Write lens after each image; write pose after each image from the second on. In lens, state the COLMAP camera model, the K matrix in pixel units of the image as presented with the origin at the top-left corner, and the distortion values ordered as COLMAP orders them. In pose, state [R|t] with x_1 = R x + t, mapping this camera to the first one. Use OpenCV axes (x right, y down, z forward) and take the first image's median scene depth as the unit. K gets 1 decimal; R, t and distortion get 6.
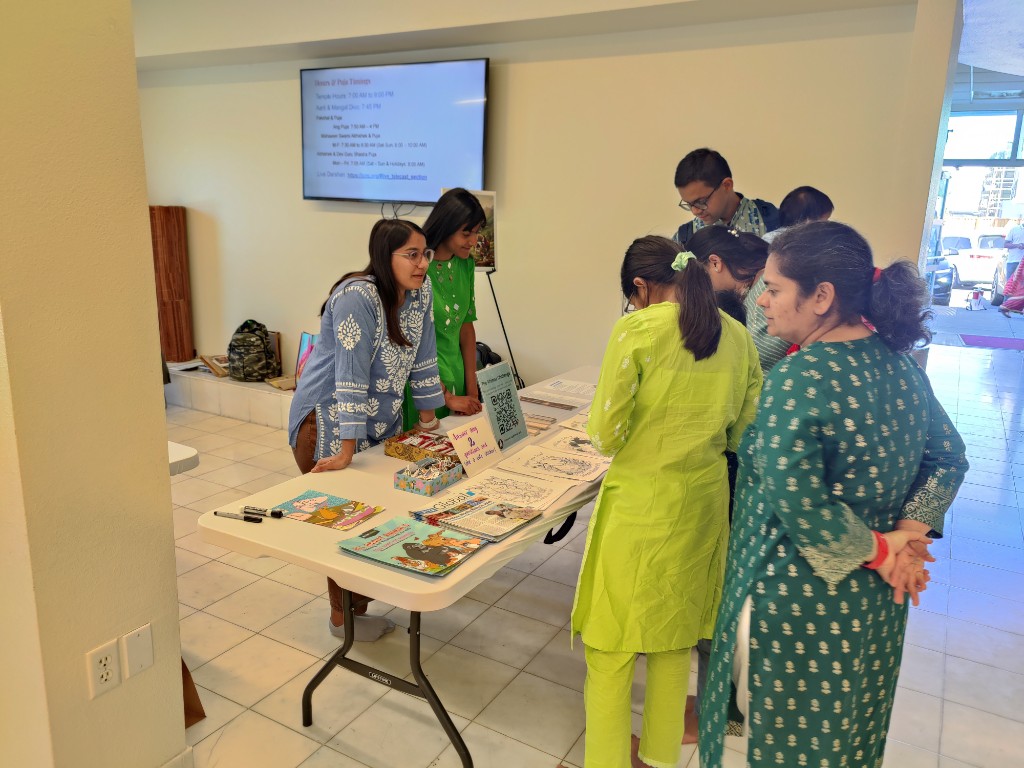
lens RADIAL K [[781.1, 0, 512.0], [0, 781.1, 384.0], [0, 0, 1]] dist [0.000142, 0.000818]
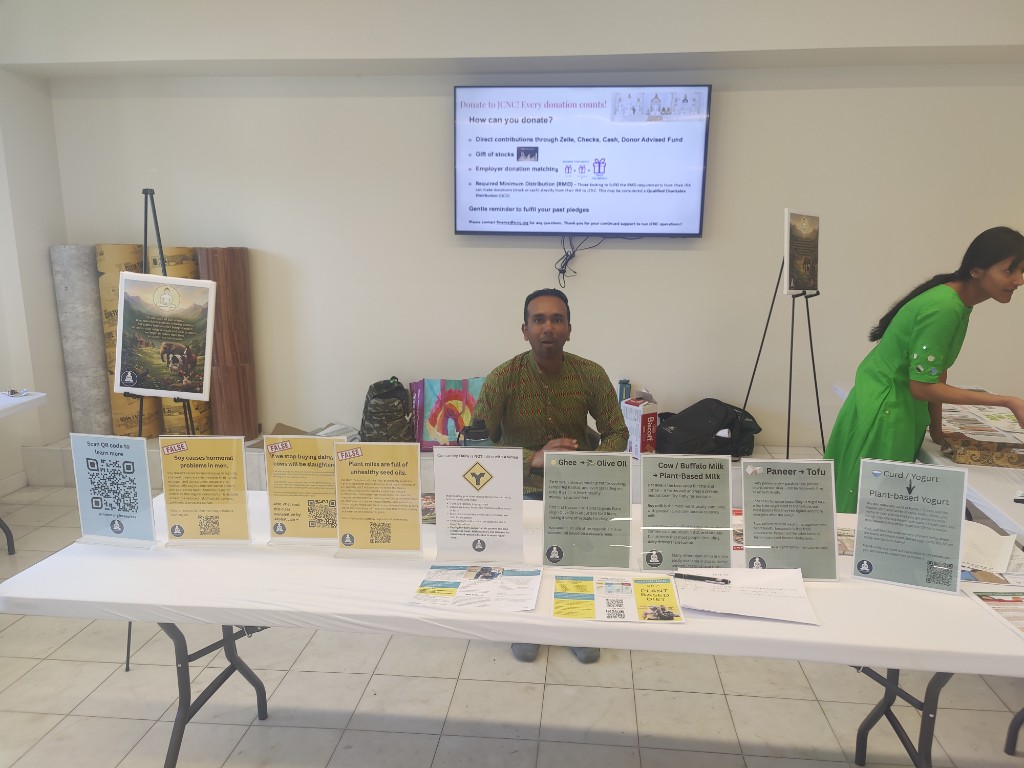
lens RADIAL K [[781.1, 0, 512.0], [0, 781.1, 384.0], [0, 0, 1]] dist [0.000142, 0.000818]
pose [[0.918707, -0.096578, 0.382949, -0.557754], [0.109326, 0.993938, -0.011610, -0.056075], [-0.379506, 0.052533, 0.923697, 0.188723]]
